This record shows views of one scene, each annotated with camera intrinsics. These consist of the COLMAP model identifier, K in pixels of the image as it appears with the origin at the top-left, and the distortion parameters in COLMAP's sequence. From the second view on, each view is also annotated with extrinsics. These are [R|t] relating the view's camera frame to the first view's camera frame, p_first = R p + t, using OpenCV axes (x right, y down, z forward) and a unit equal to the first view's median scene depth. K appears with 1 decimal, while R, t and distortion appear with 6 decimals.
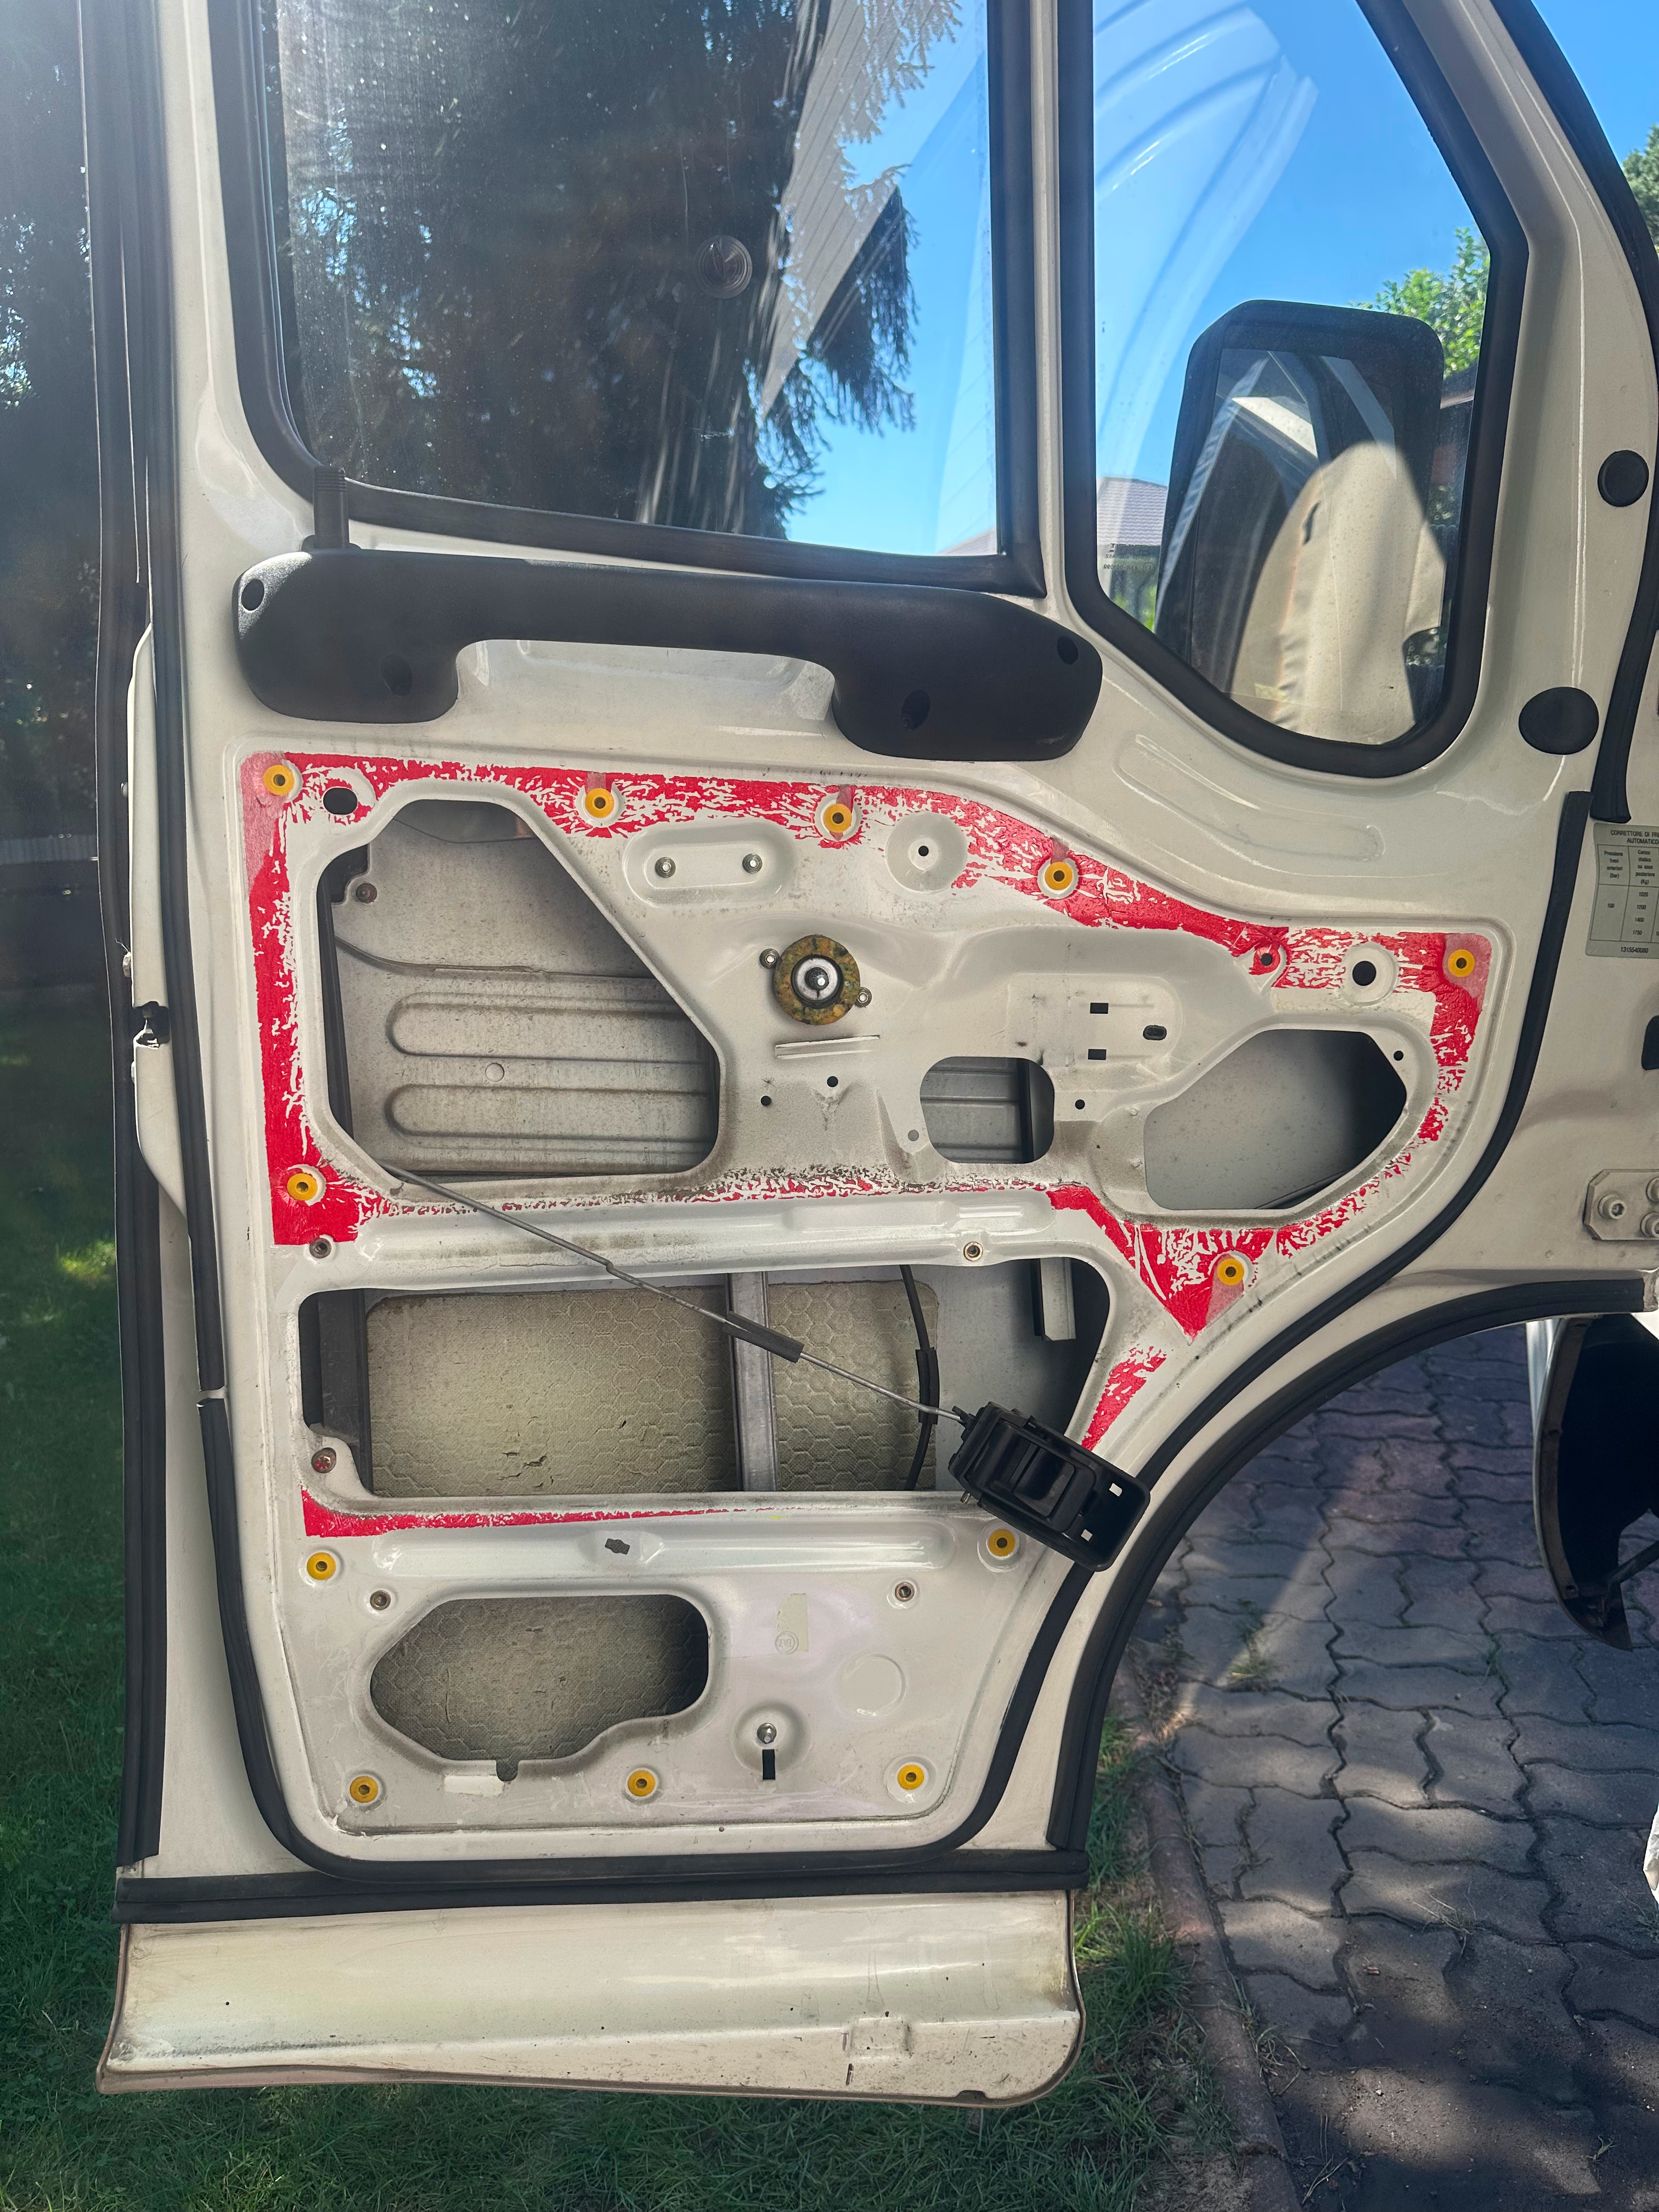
lens RADIAL K [[1545.6, 0, 811.4], [0, 1545.6, 1103.2], [0, 0, 1]] dist [0.010972, -0.021834]
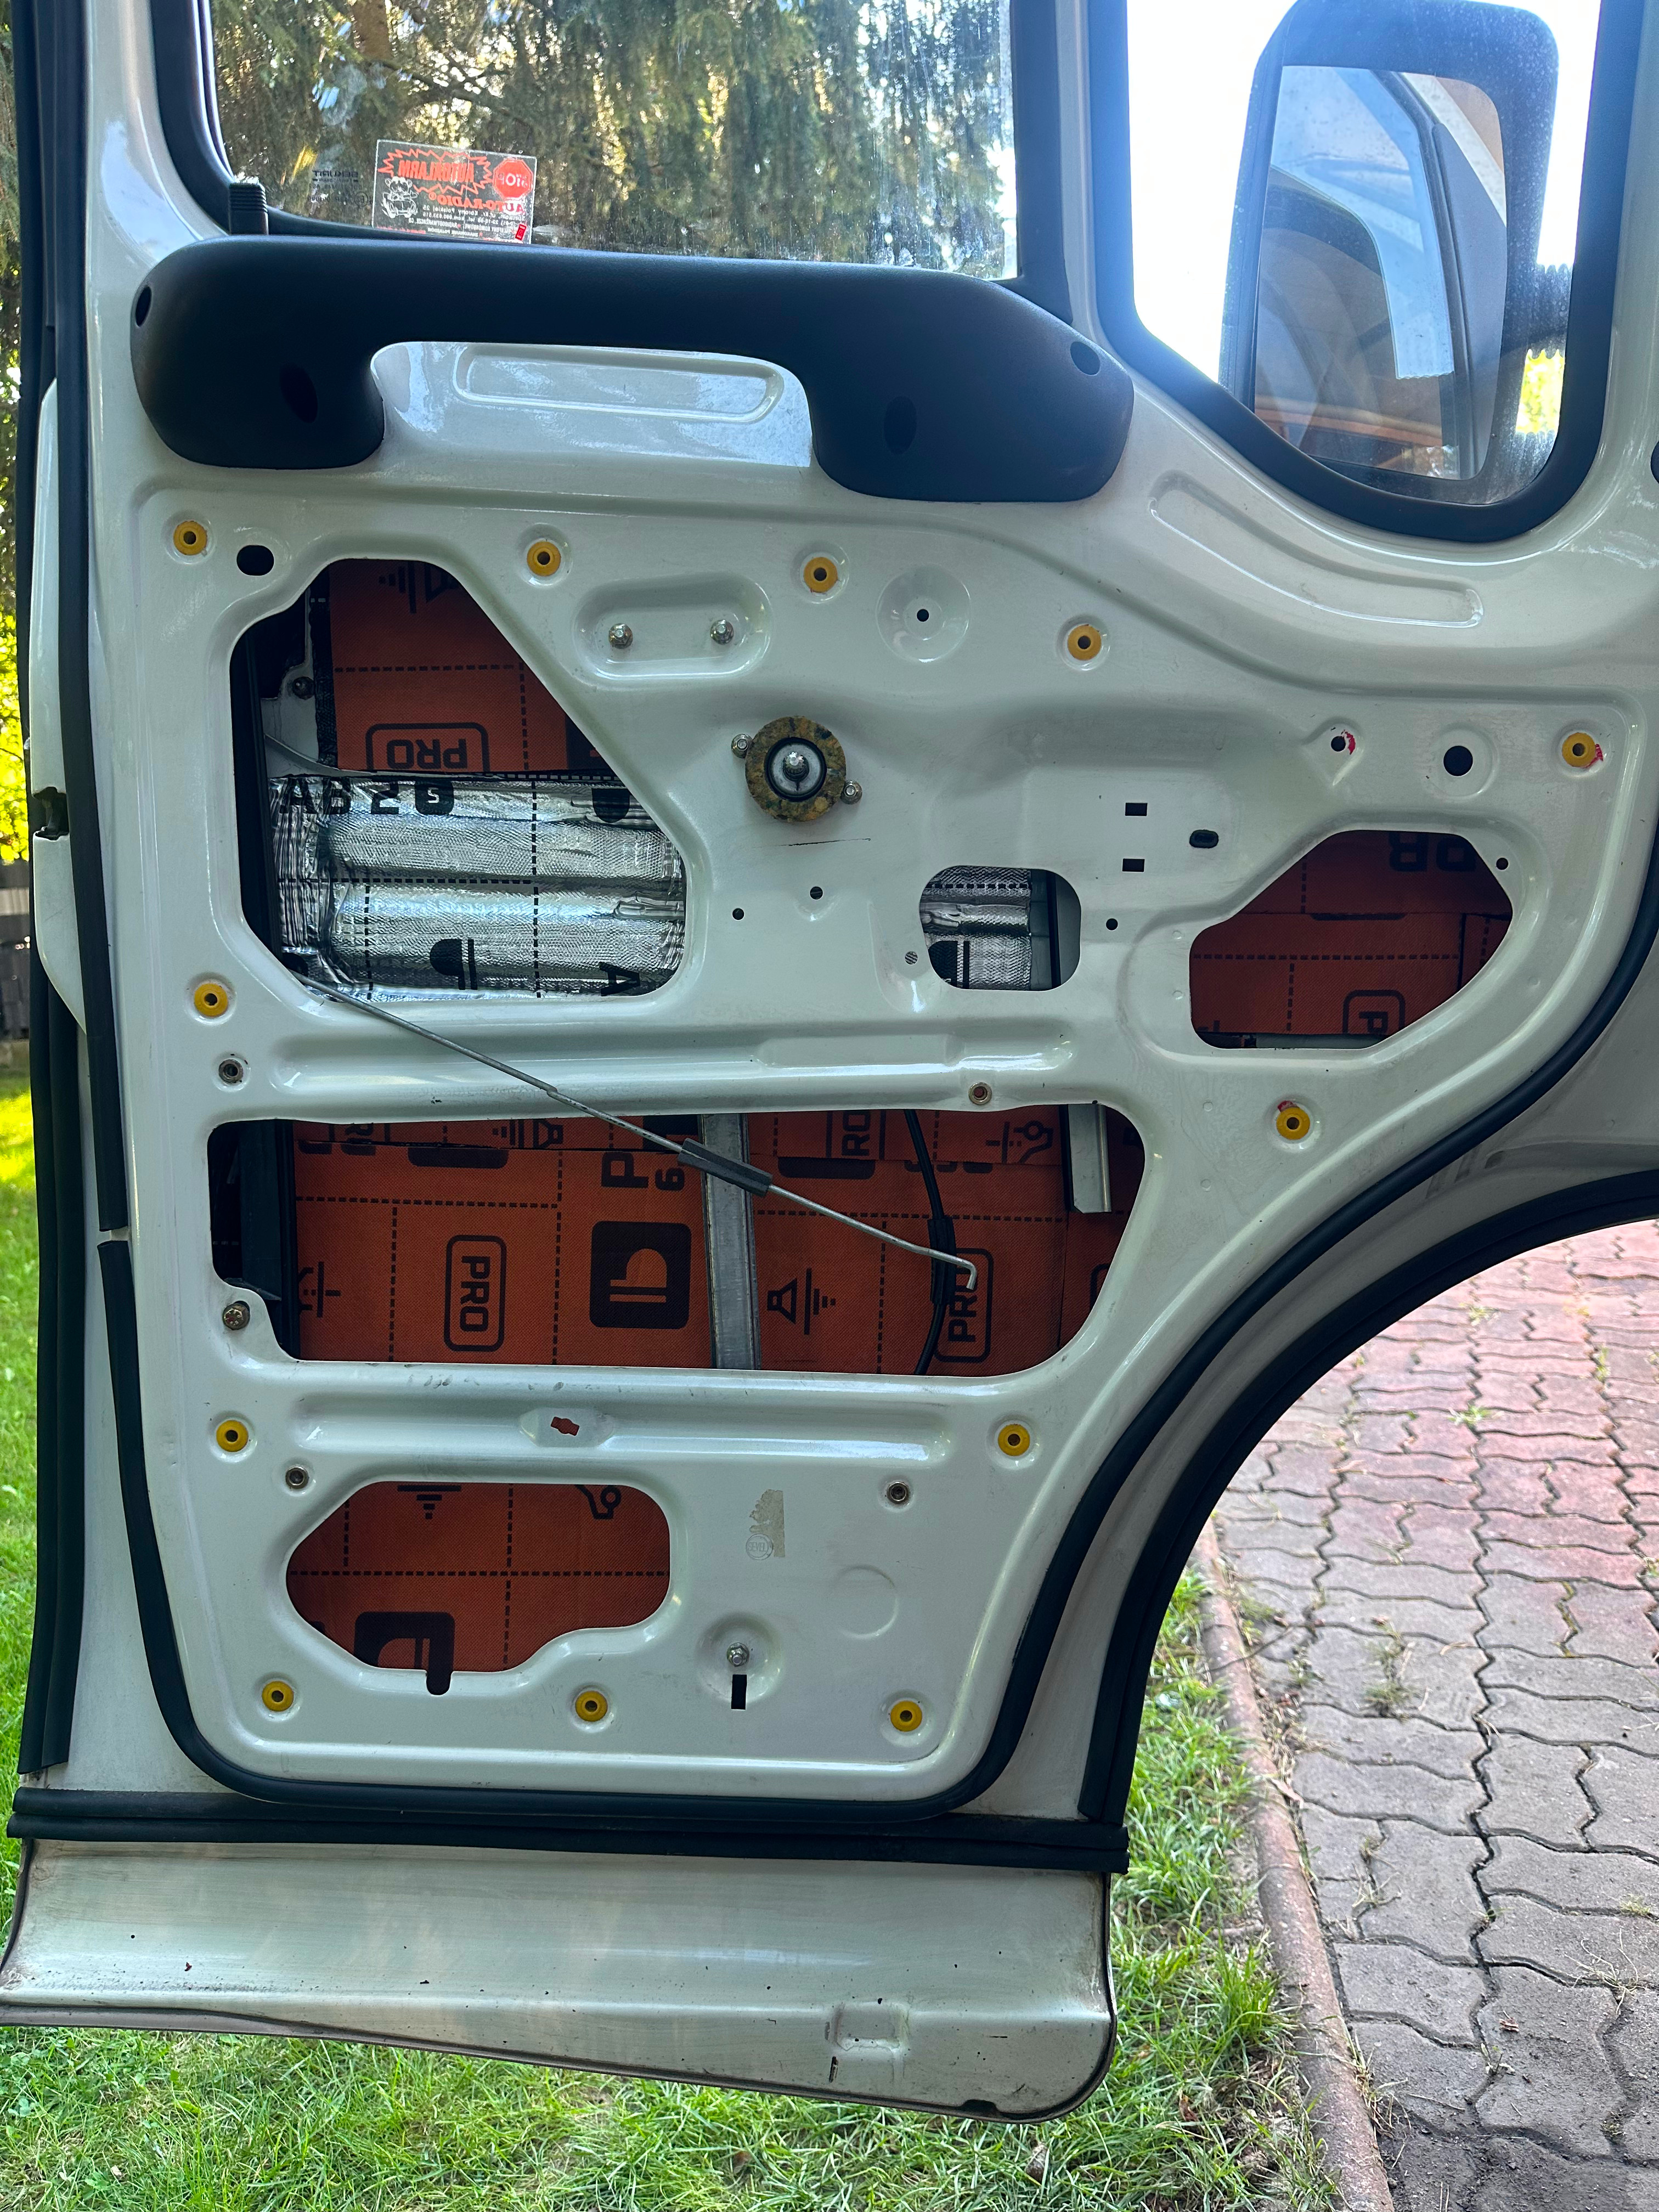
lens RADIAL K [[1545.6, 0, 830.2], [0, 1545.6, 1118.3], [0, 0, 1]] dist [0.010972, -0.021834]
pose [[0.995180, 0.009886, -0.097568, 0.068563], [-0.012564, 0.999560, -0.026871, 0.087501], [0.097260, 0.027967, 0.994866, 0.095191]]
